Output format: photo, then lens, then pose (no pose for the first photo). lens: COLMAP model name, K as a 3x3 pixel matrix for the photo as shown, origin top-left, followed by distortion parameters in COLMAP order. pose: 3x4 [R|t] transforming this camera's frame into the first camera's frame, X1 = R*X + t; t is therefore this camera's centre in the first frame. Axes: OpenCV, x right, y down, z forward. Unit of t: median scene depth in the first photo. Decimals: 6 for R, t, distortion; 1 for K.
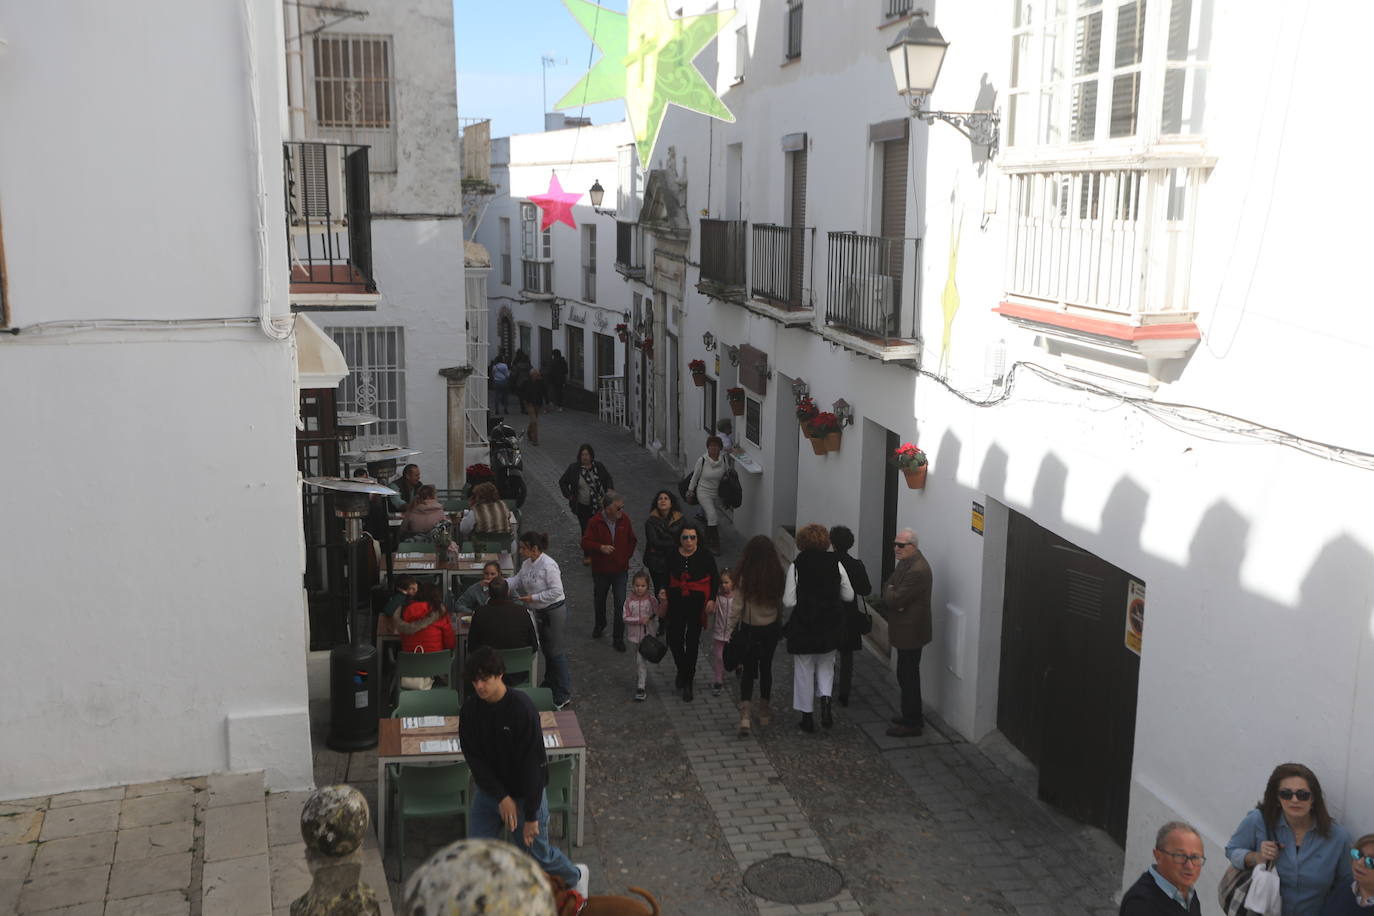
lens RADIAL K [[1477.7, 0, 641.0], [0, 1477.7, 458.7], [0, 0, 1]] dist [0.108181, 0.005834]
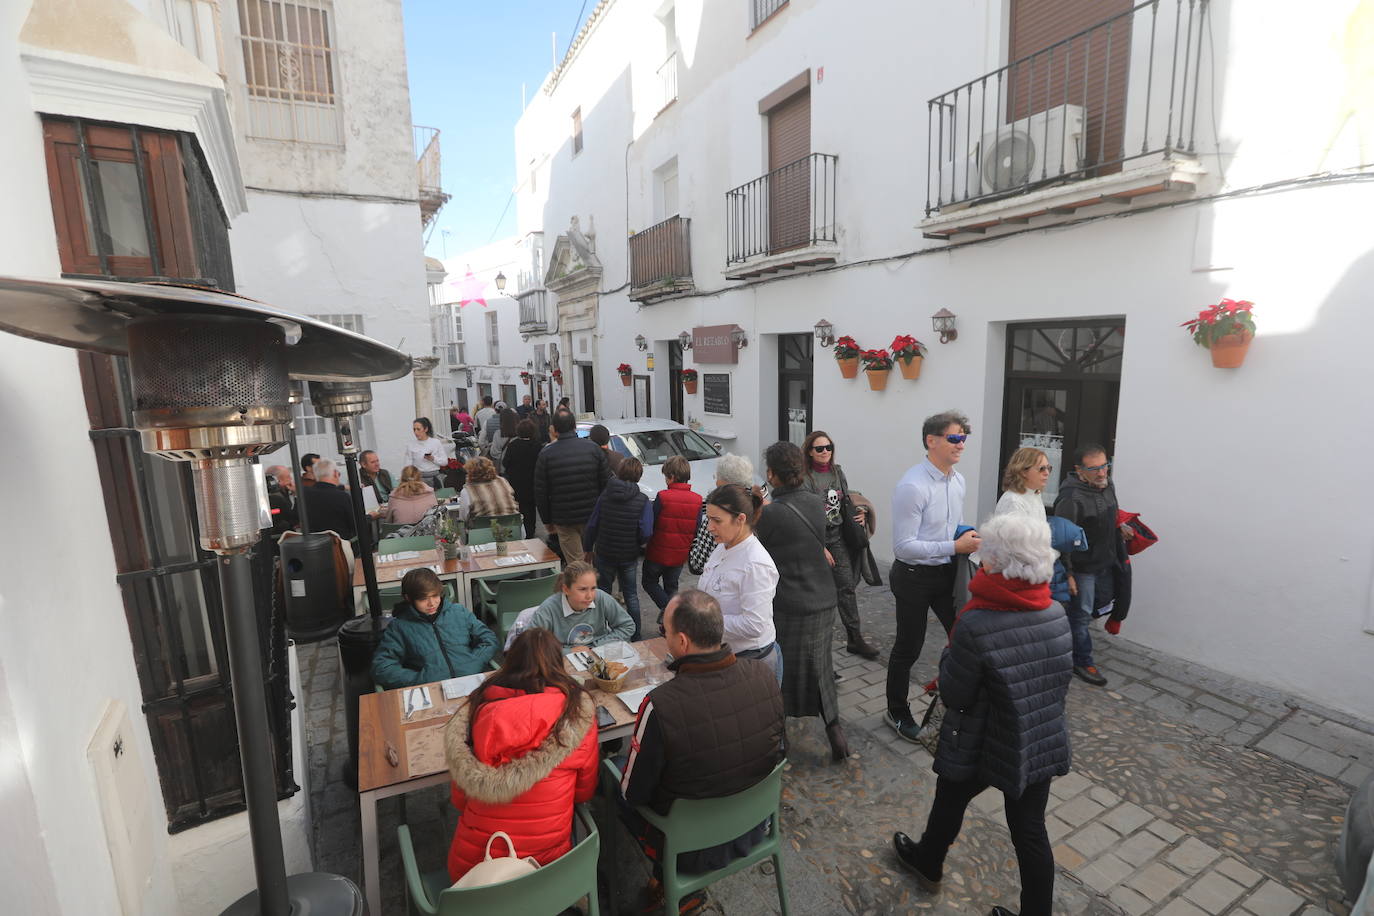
lens RADIAL K [[657.5, 0, 684.4], [0, 657.5, 455.6], [0, 0, 1]] dist [-0.048488, 0.024907]
pose [[0.950844, -0.076274, 0.300128, -0.096562], [0.088710, 0.995664, -0.028009, 0.031928], [-0.296691, 0.053257, 0.953487, 0.552592]]
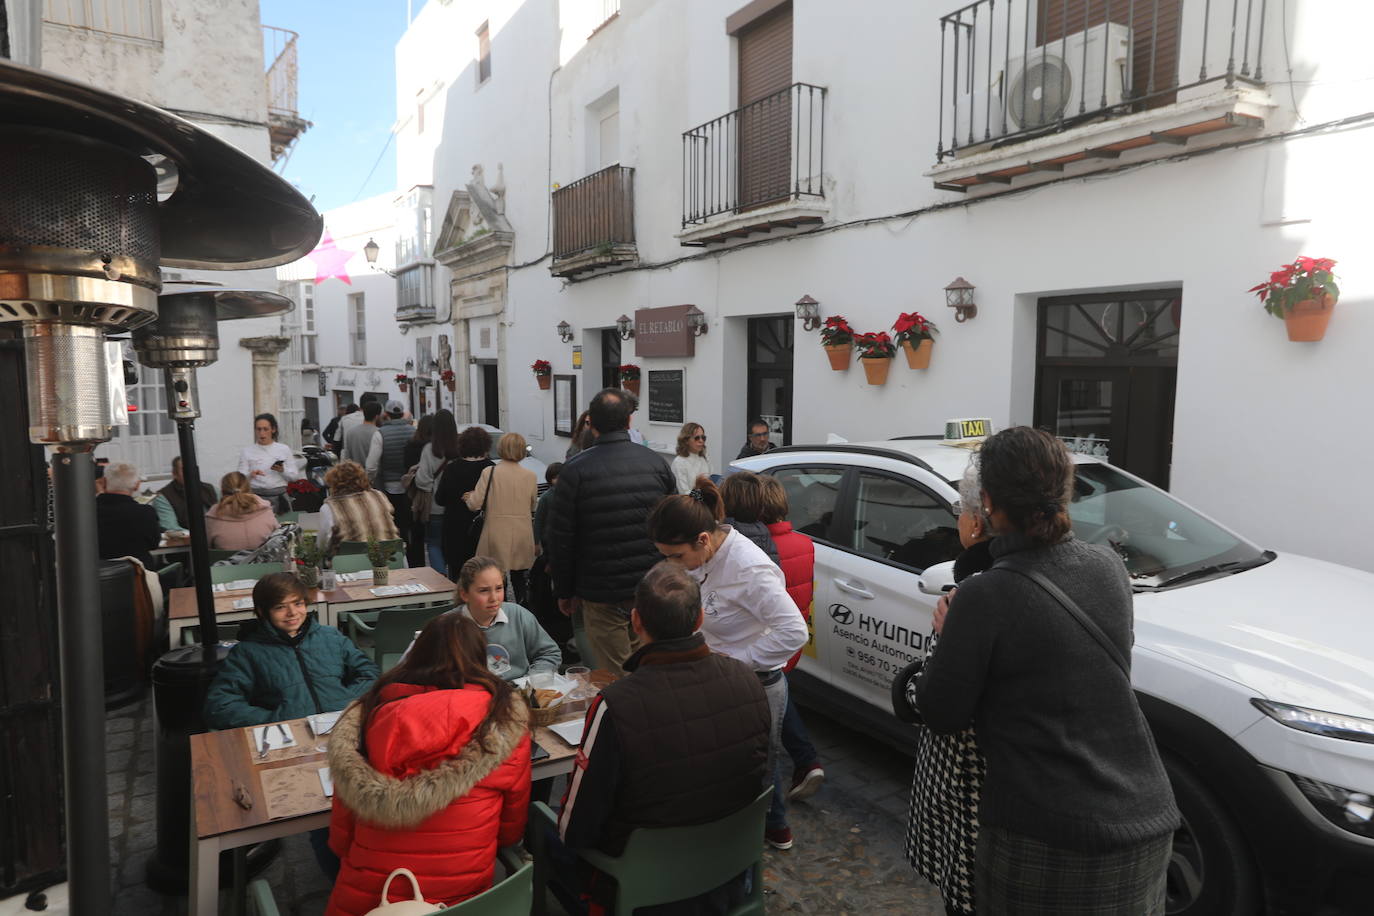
lens RADIAL K [[887.4, 0, 688.2], [0, 887.4, 452.3], [0, 0, 1]] dist [-0.035075, 0.060580]
pose [[0.923197, -0.044500, 0.381743, -0.104160], [0.081081, 0.993470, -0.080275, 0.046900], [-0.375678, 0.105061, 0.920776, 0.547565]]
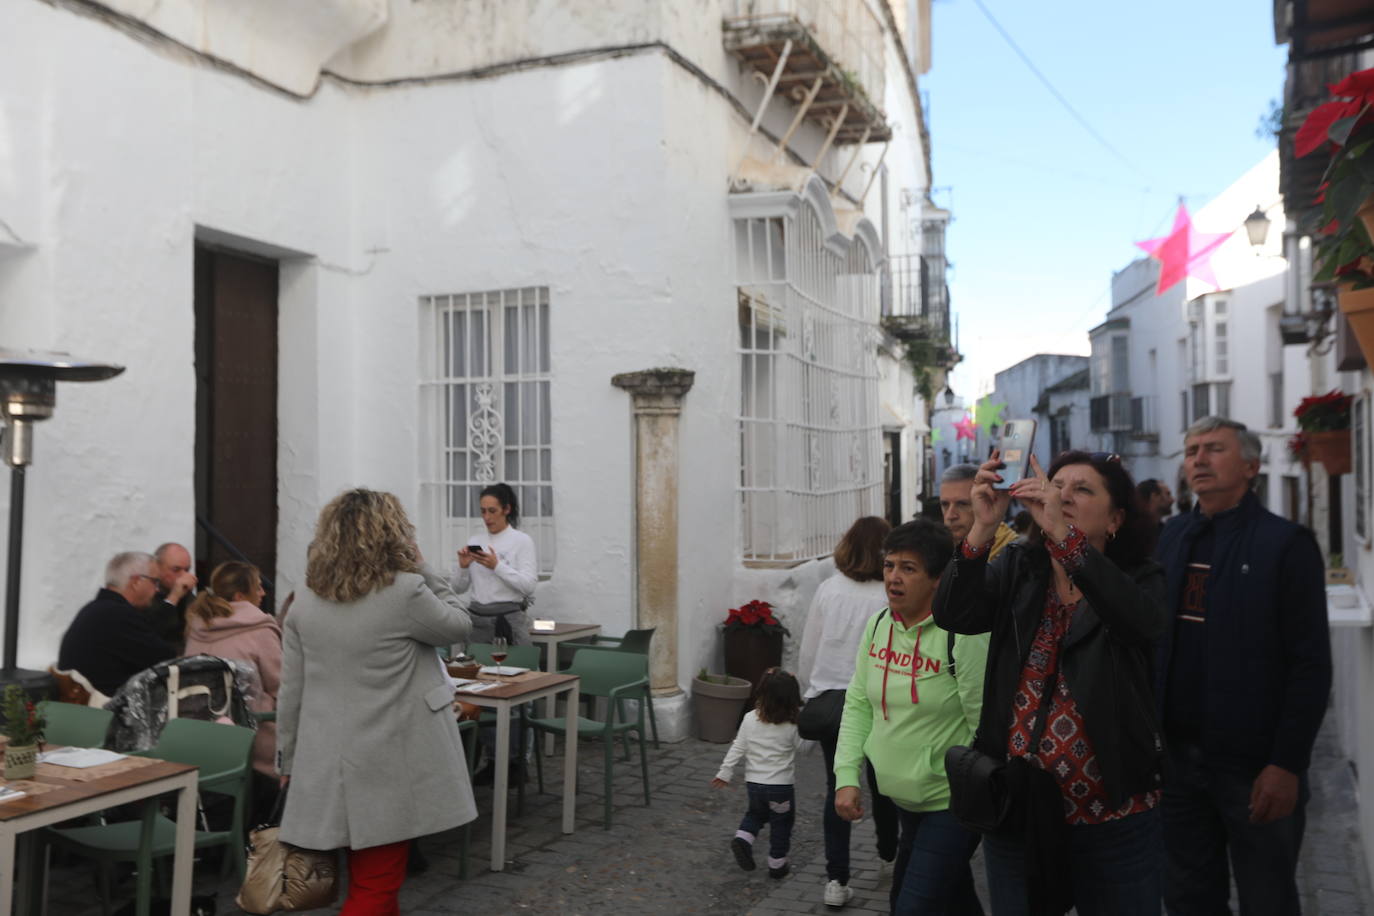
lens RADIAL K [[1281.8, 0, 687.0], [0, 1281.8, 458.0], [0, 0, 1]] dist [0.037867, 0.002459]
pose [[0.825076, -0.013337, -0.564864, 0.114704], [-0.092948, 0.982898, -0.158973, 0.028604], [0.557324, 0.183668, 0.809726, 0.707544]]
